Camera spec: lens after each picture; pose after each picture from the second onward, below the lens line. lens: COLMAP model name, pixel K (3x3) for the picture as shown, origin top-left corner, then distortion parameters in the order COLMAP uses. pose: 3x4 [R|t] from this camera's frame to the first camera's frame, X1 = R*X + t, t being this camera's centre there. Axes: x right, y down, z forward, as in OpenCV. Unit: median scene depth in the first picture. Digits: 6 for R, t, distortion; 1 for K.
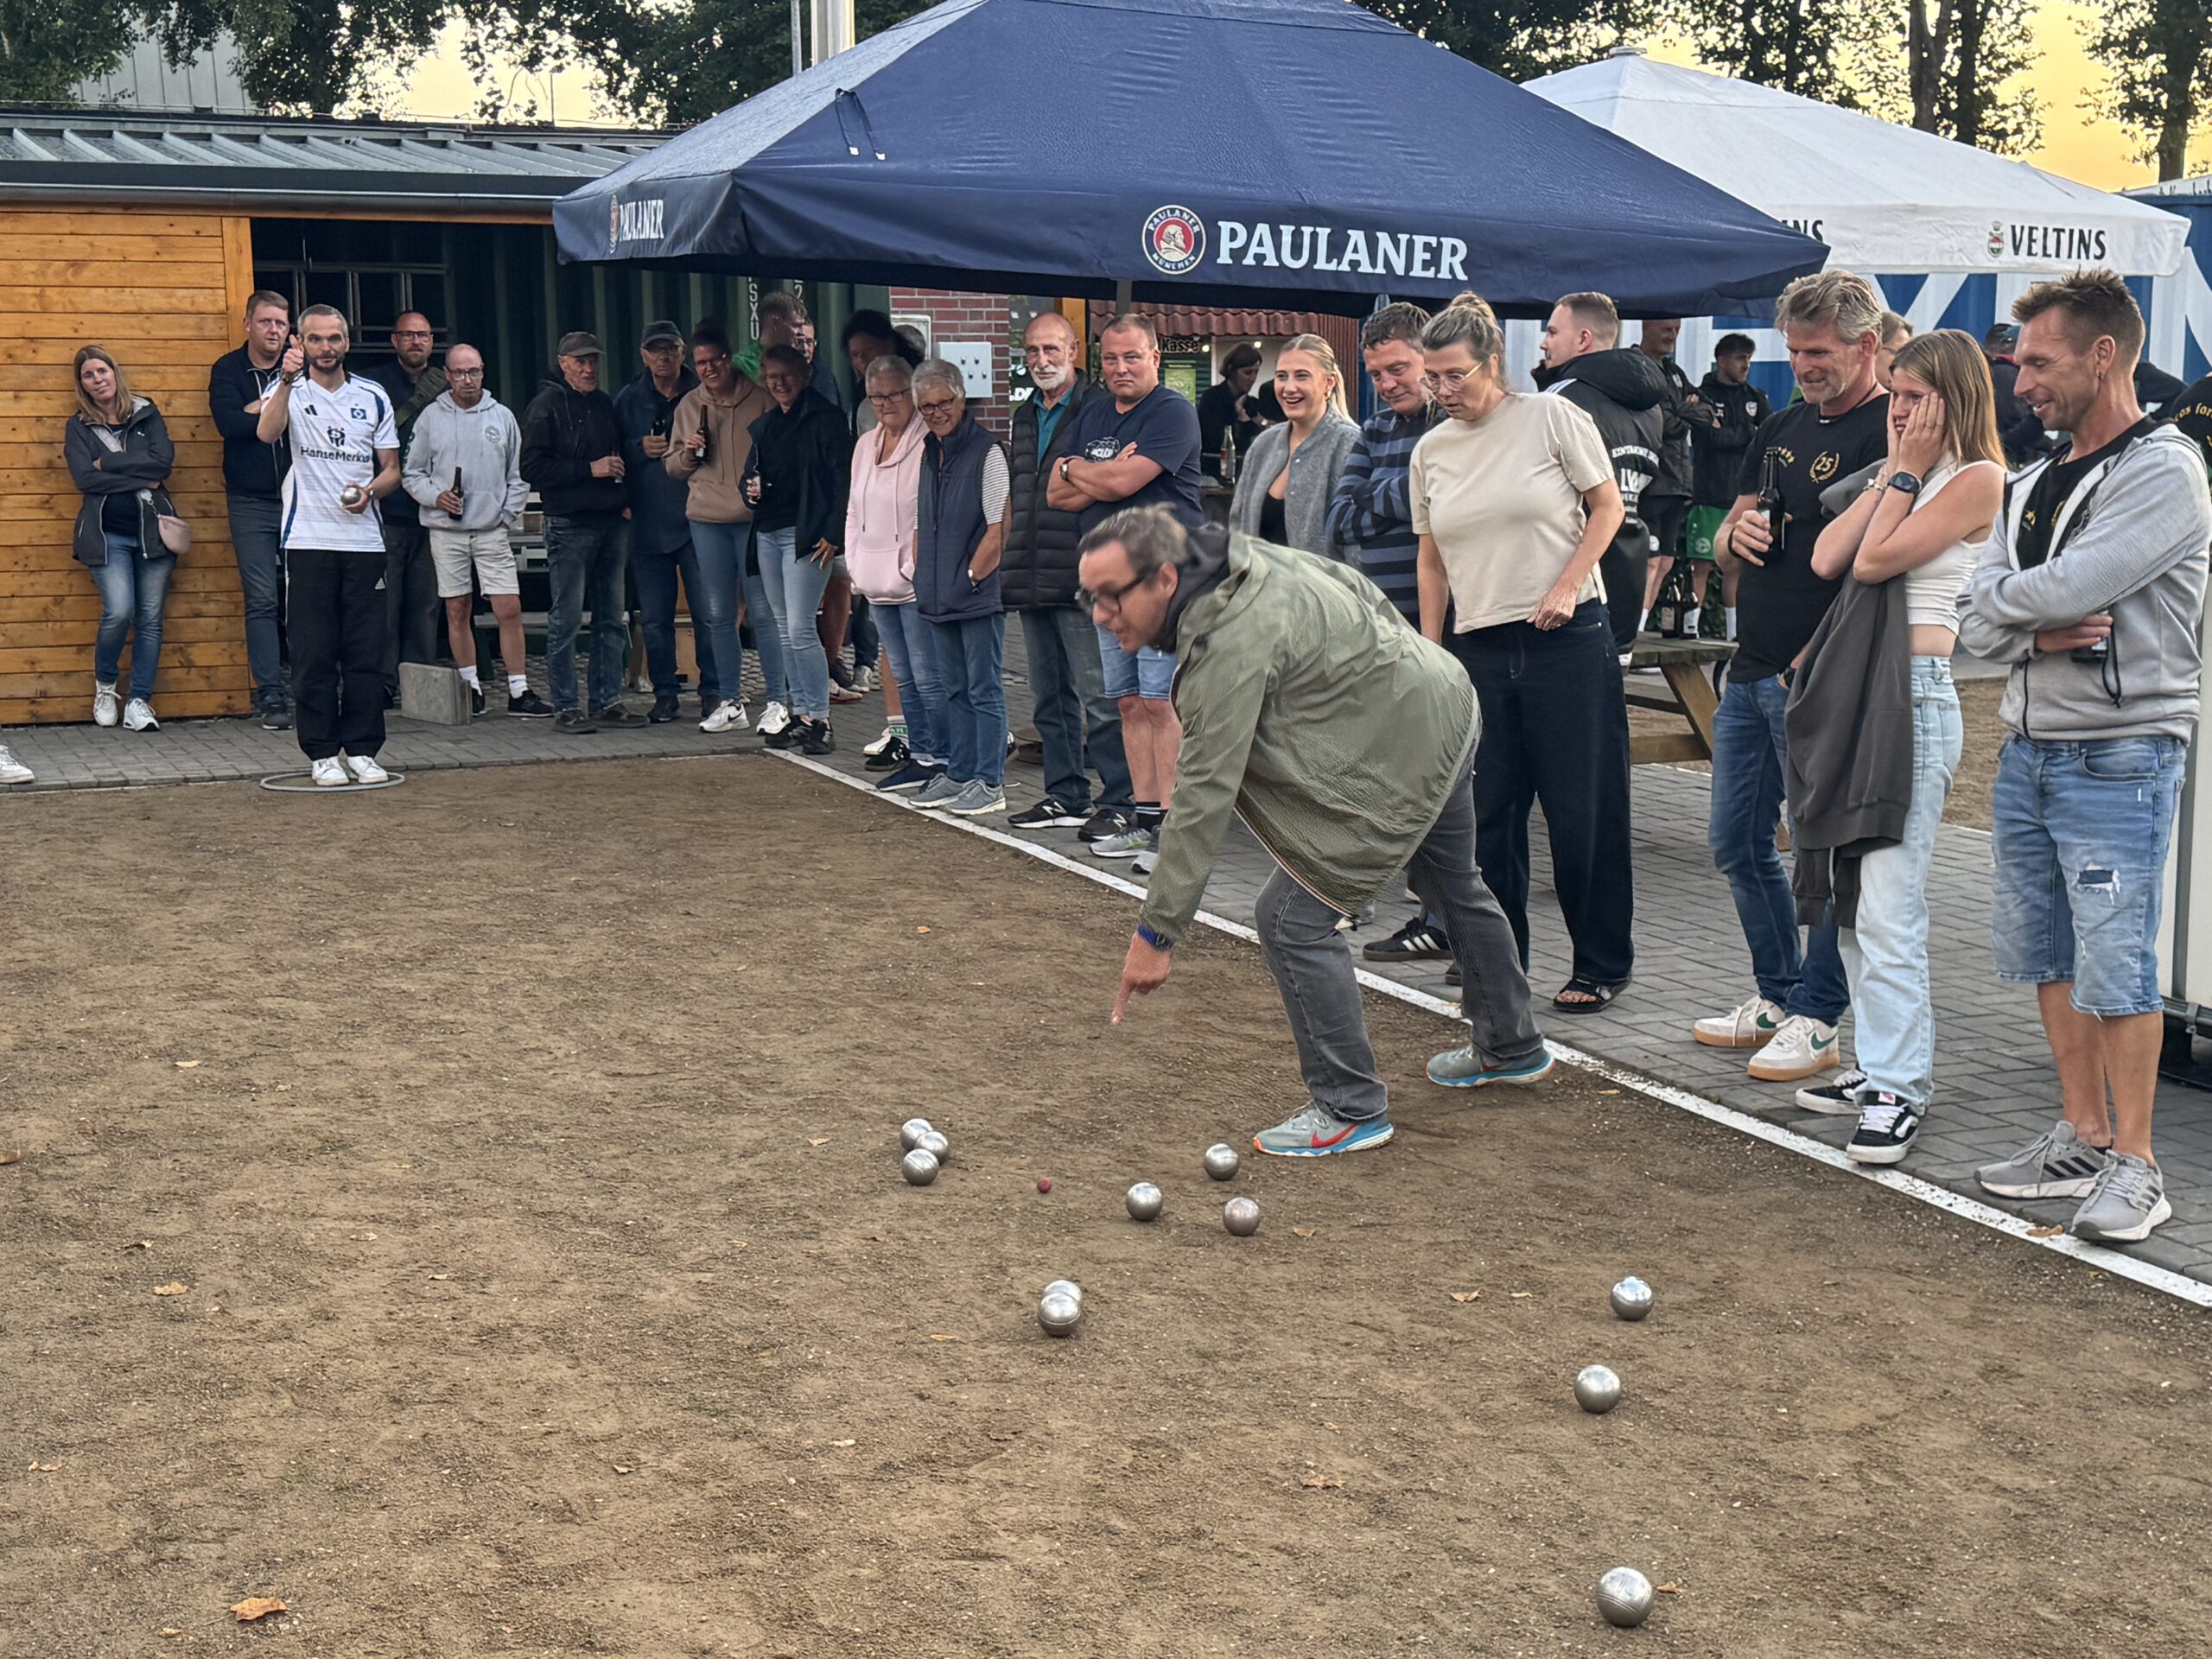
lens RADIAL K [[3084.6, 0, 1105.4], [0, 3084.6, 833.3], [0, 0, 1]] dist [0.087999, 0.000000]
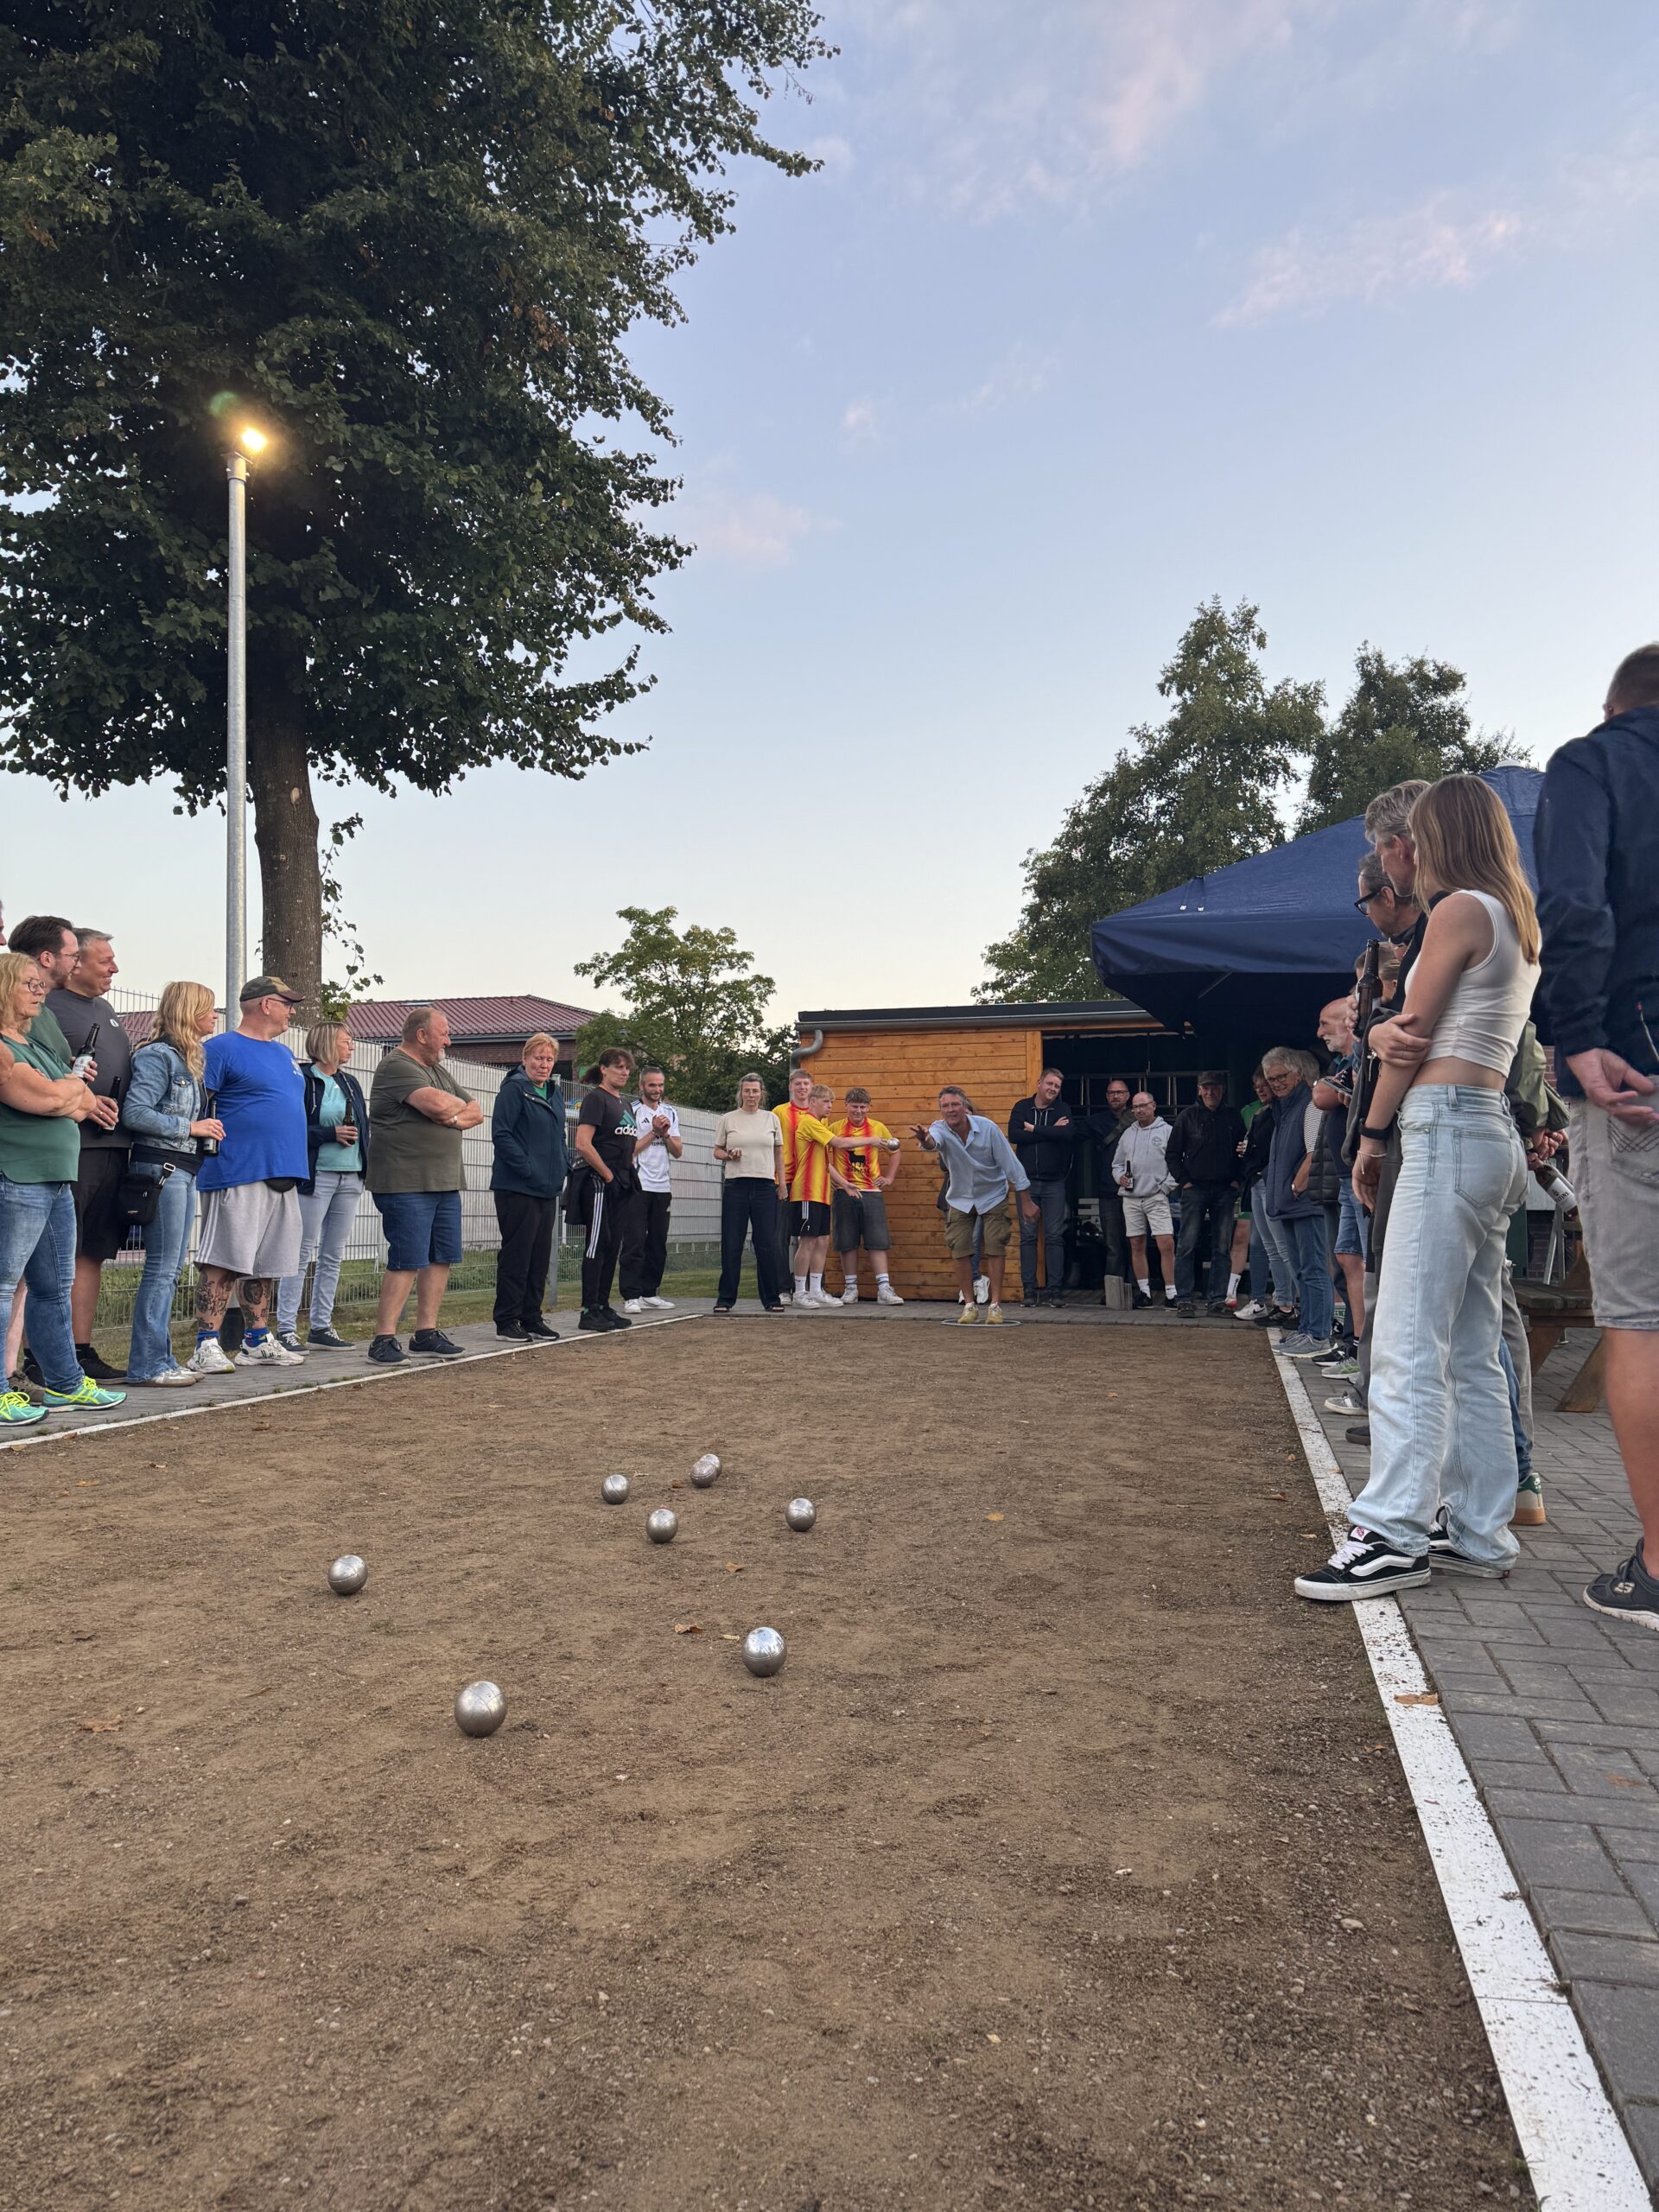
lens RADIAL K [[1537.2, 0, 830.9], [0, 1537.2, 1089.7], [0, 0, 1]] dist [0.028741, -0.011268]
pose [[0.784825, -0.048236, -0.617838, 0.388560], [-0.094651, 0.975939, -0.196427, 0.056738], [0.612447, 0.212640, 0.761376, 0.482475]]
